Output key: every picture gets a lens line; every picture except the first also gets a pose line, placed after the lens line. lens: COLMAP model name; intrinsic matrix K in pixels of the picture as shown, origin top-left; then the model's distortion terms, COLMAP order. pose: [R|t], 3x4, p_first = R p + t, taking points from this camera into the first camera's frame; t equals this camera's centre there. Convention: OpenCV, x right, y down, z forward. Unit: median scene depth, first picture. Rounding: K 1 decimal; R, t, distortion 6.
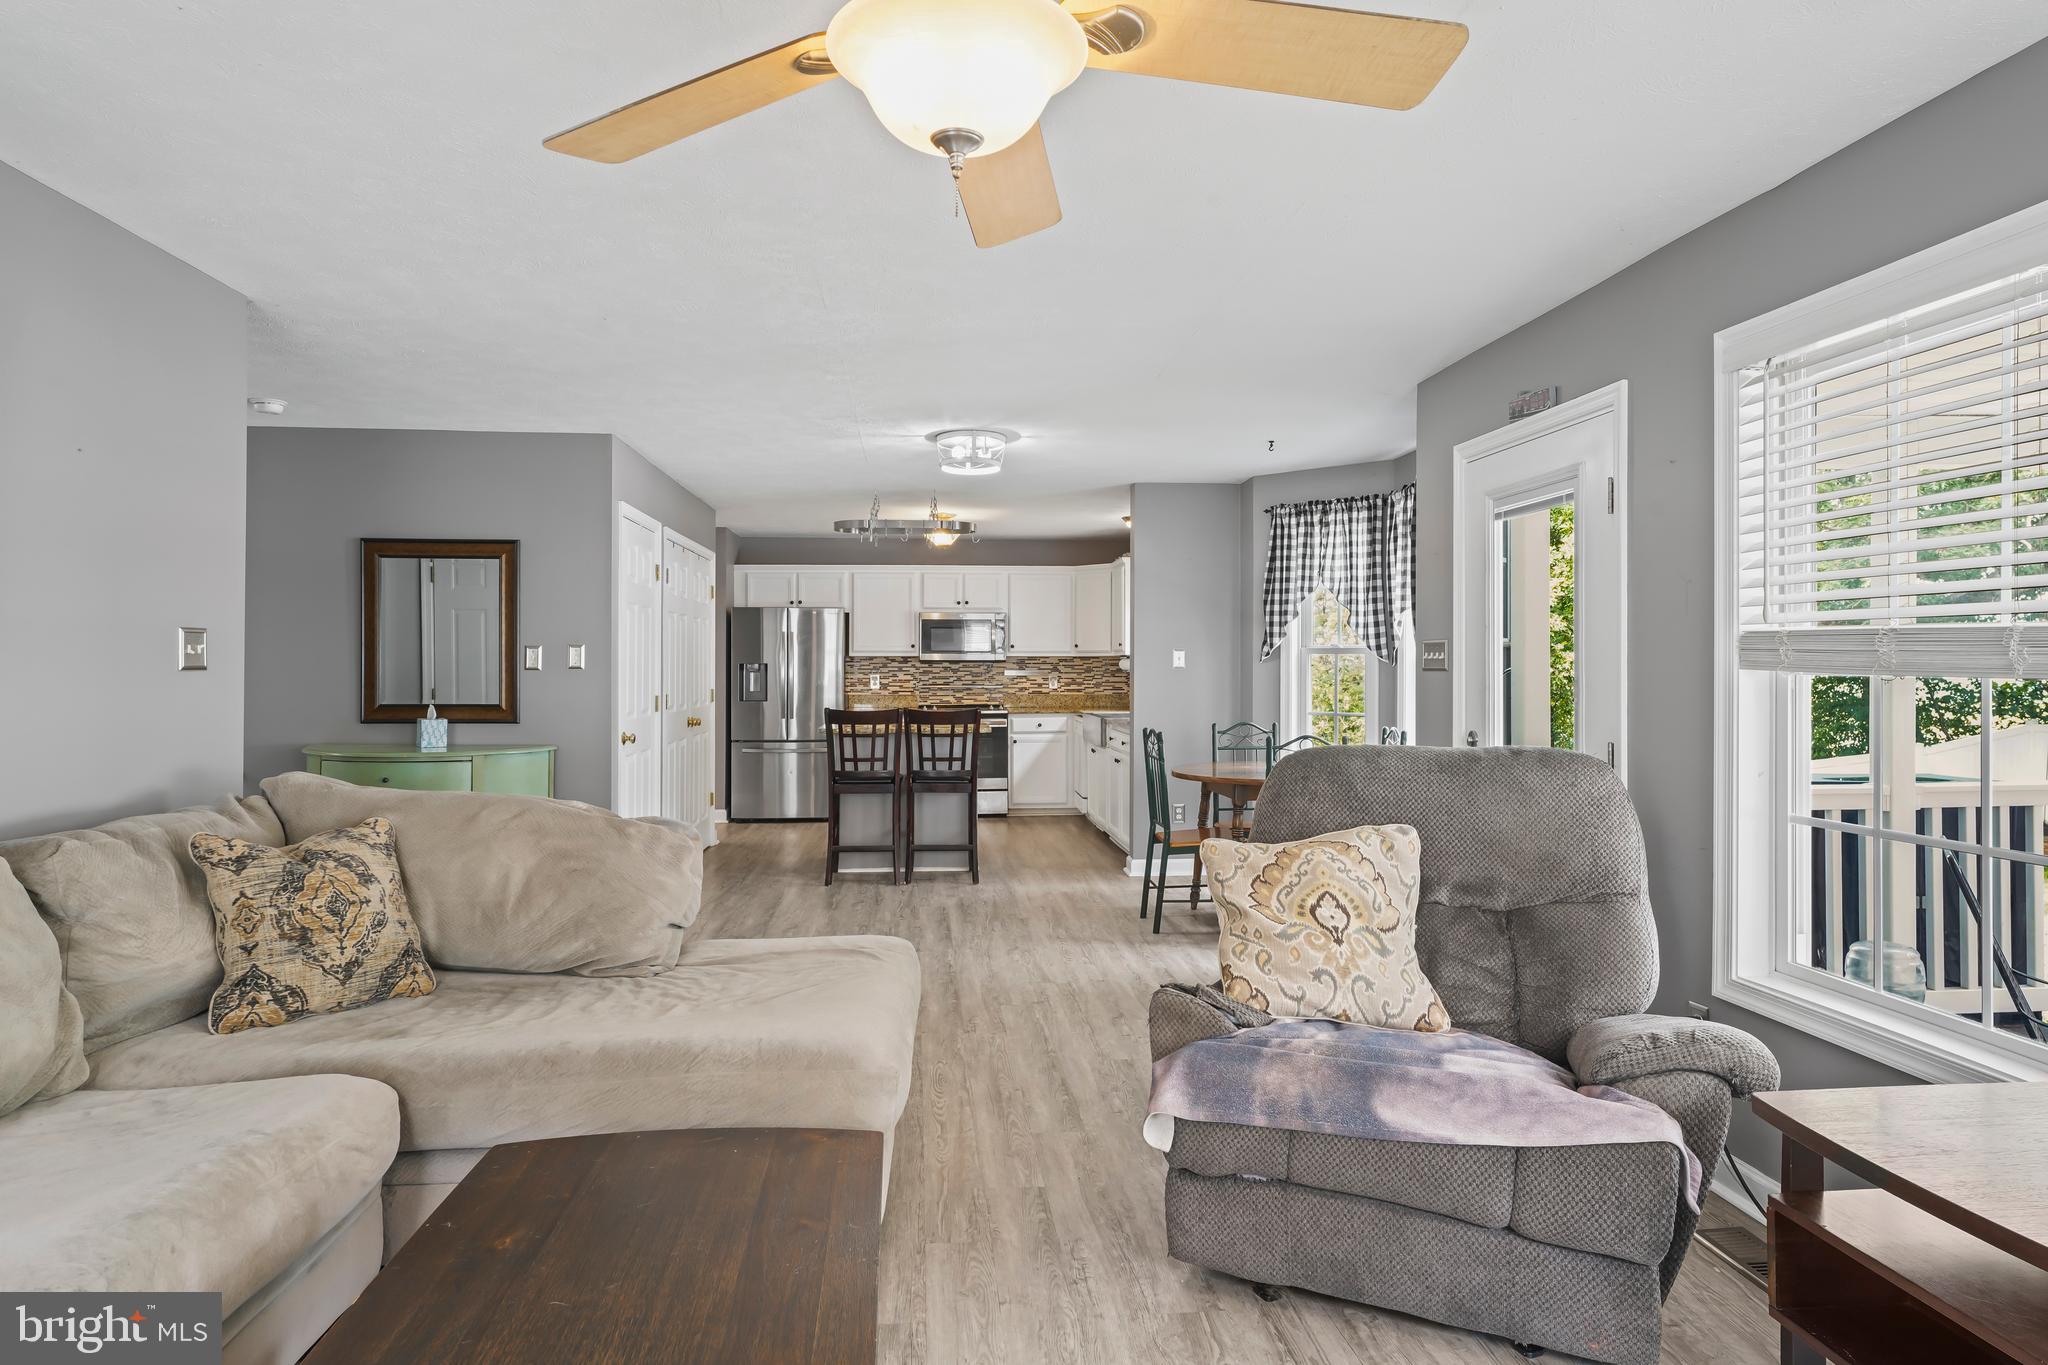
lens RADIAL K [[1168.2, 0, 1012.8], [0, 1168.2, 663.0], [0, 0, 1]] dist [0.004427, -0.002425]
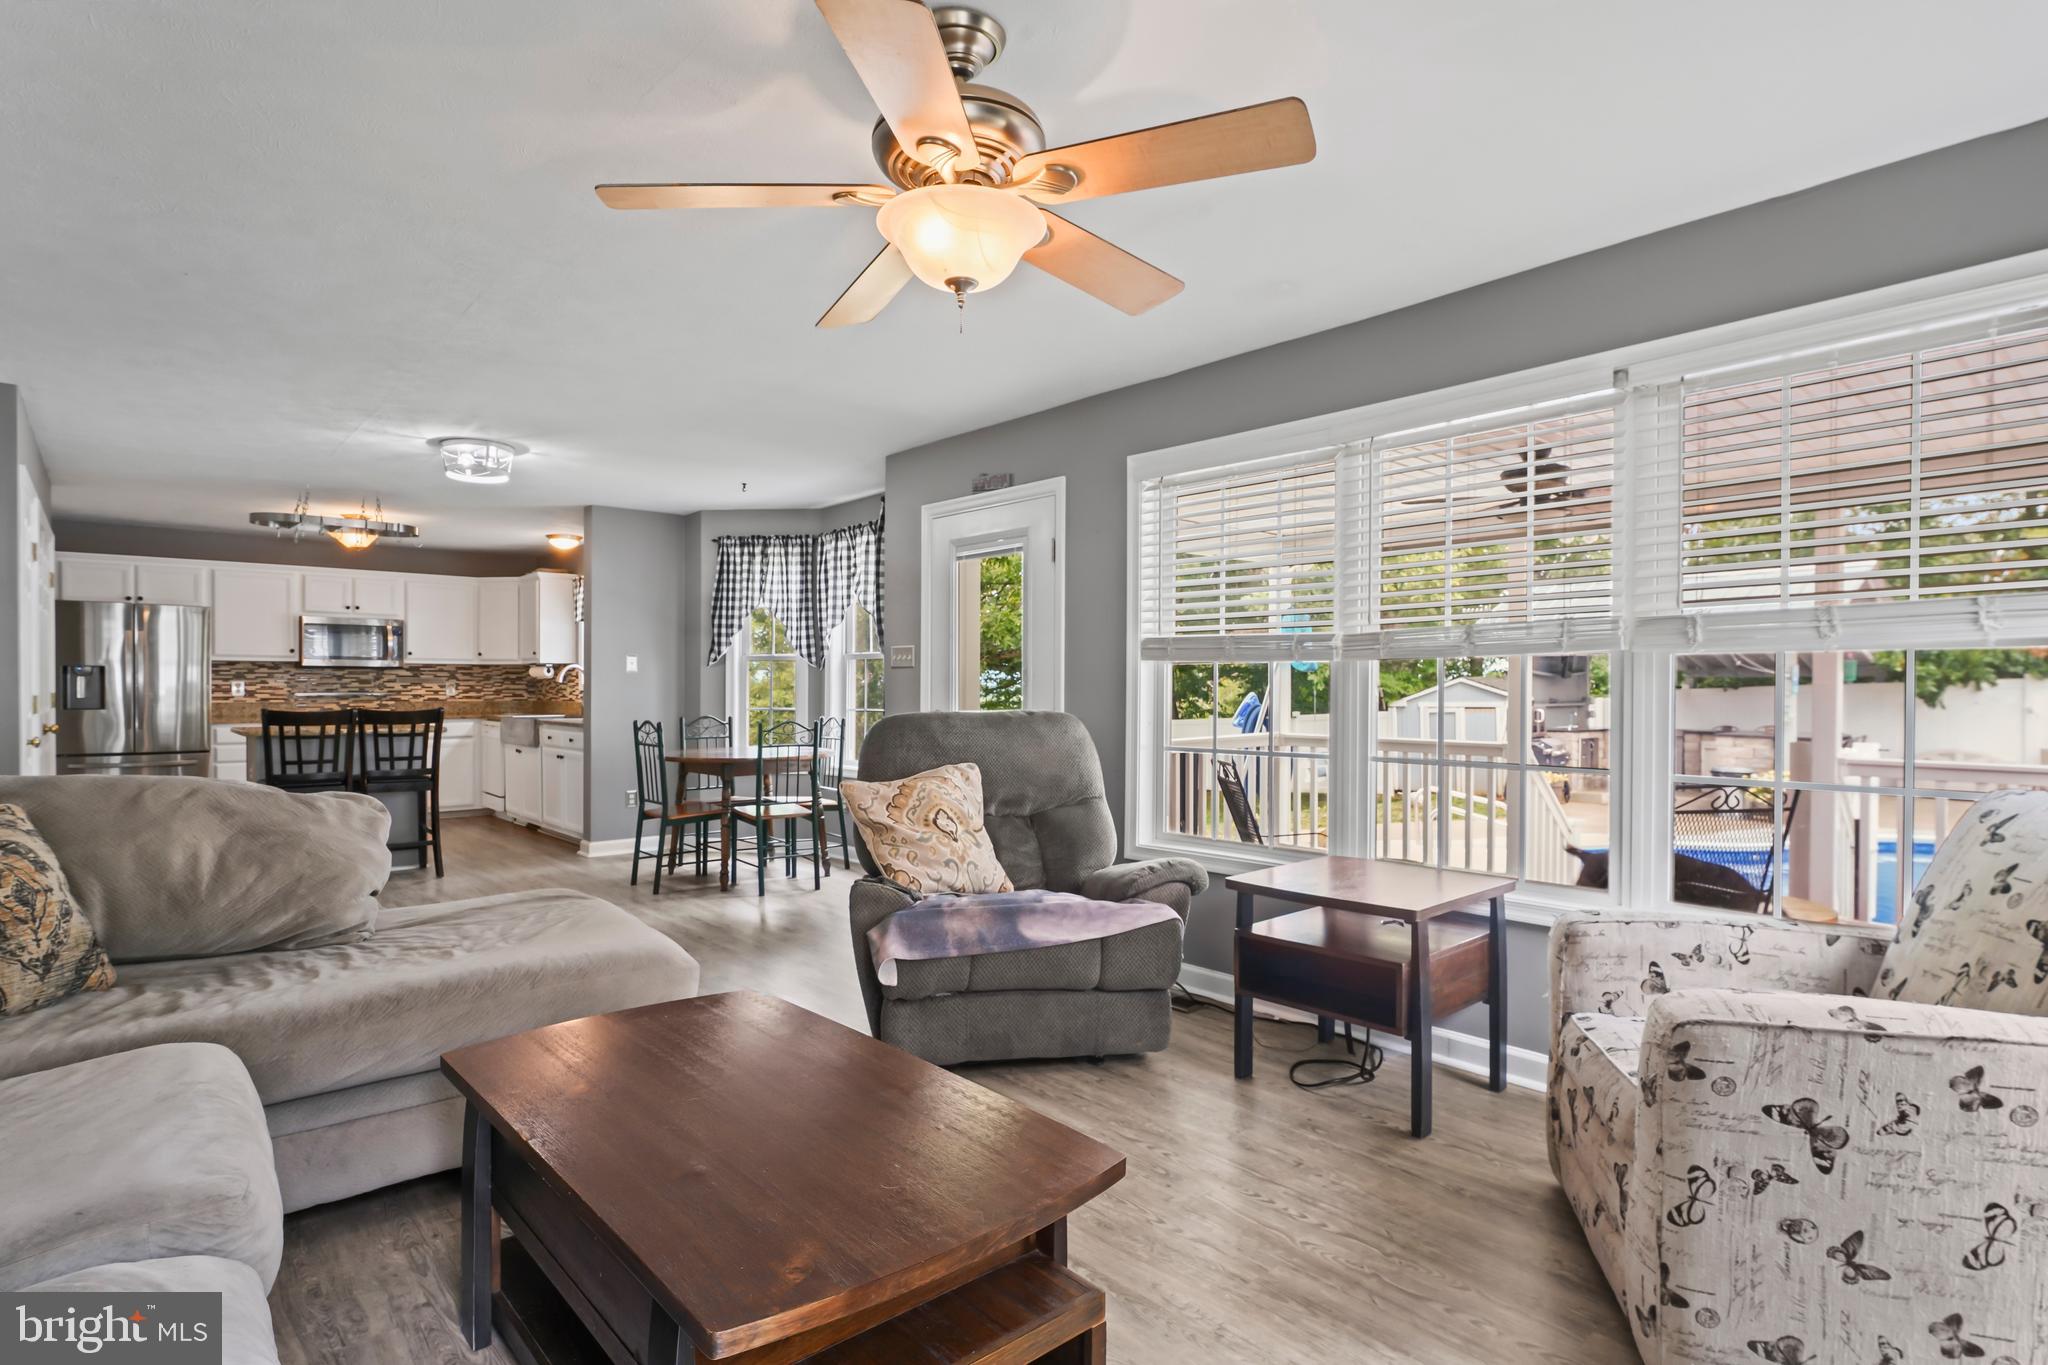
lens RADIAL K [[1031.2, 0, 1008.1], [0, 1031.2, 695.6], [0, 0, 1]] dist [-0.005274, -0.000681]
pose [[0.805206, -0.003429, 0.592985, -0.166340], [-0.003247, 0.999943, 0.010191, 0.016954], [-0.592986, -0.010131, 0.805149, -0.029437]]
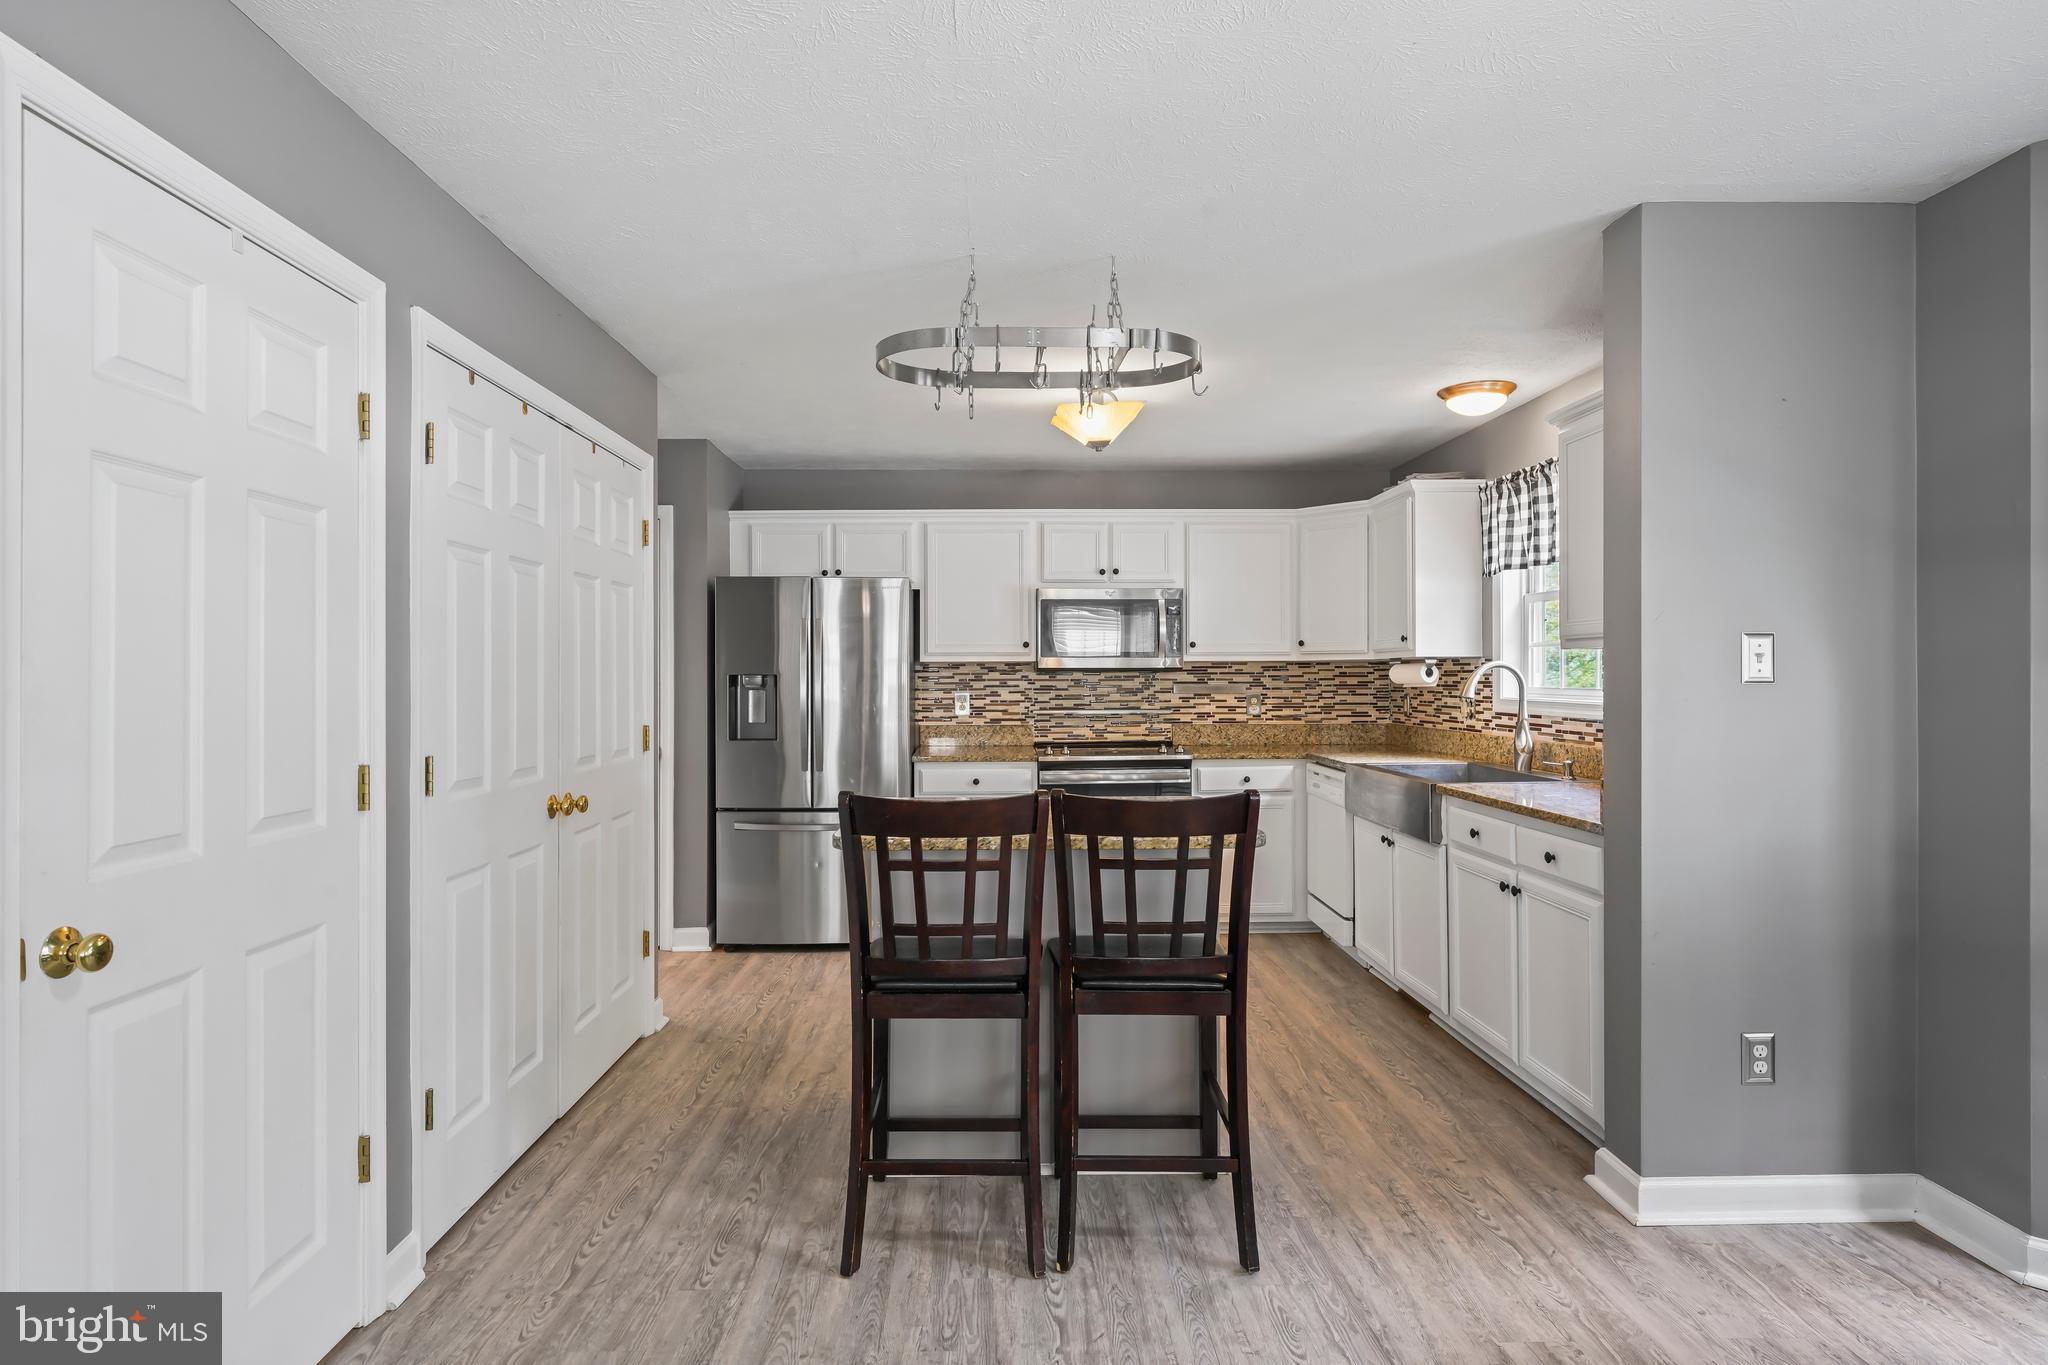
lens RADIAL K [[1099.1, 0, 1017.5], [0, 1099.1, 685.3], [0, 0, 1]] dist [-0.000112, -0.000630]
pose [[0.998171, -0.003856, -0.060324, -0.083023], [0.004368, 0.999956, 0.008354, 0.002250], [0.060289, -0.008602, 0.998144, 0.652187]]
